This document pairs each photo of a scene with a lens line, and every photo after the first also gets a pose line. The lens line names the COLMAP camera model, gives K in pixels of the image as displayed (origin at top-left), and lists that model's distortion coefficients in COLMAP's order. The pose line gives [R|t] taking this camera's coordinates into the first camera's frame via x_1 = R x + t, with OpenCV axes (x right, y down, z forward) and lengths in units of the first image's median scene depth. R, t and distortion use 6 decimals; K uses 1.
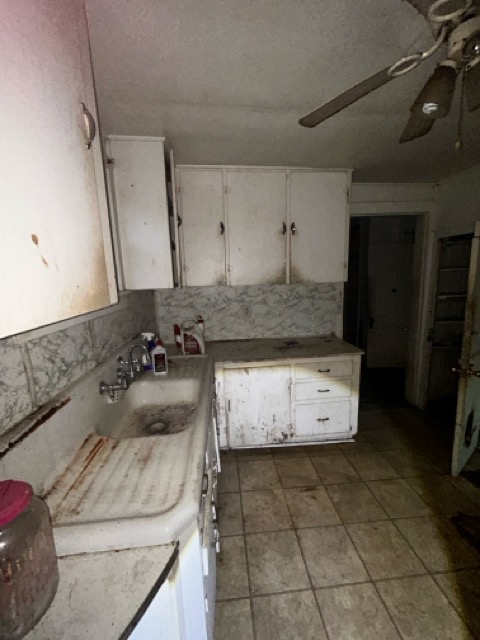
lens RADIAL K [[262.3, 0, 240.0], [0, 262.3, 320.0], [0, 0, 1]] dist [0.000526, 0.000121]
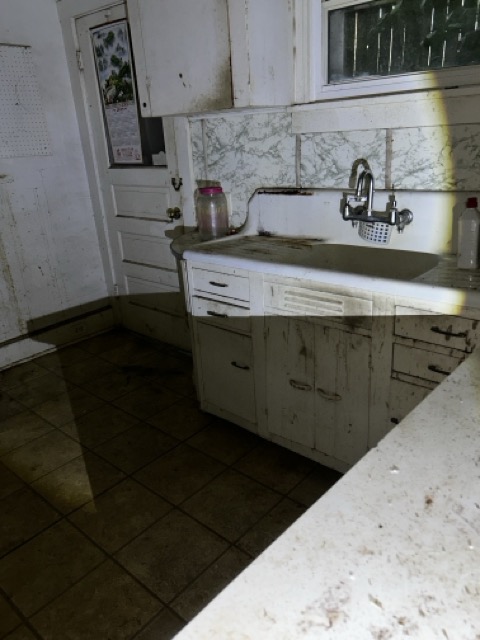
lens RADIAL K [[492.1, 0, 240.0], [0, 492.1, 320.0], [0, 0, 1]] dist [0.007790, 0.001173]
pose [[-0.717074, 0.330719, -0.613539, 1.126155], [-0.030122, 0.864733, 0.501327, -0.308119], [0.696346, 0.377969, -0.610116, 2.370939]]
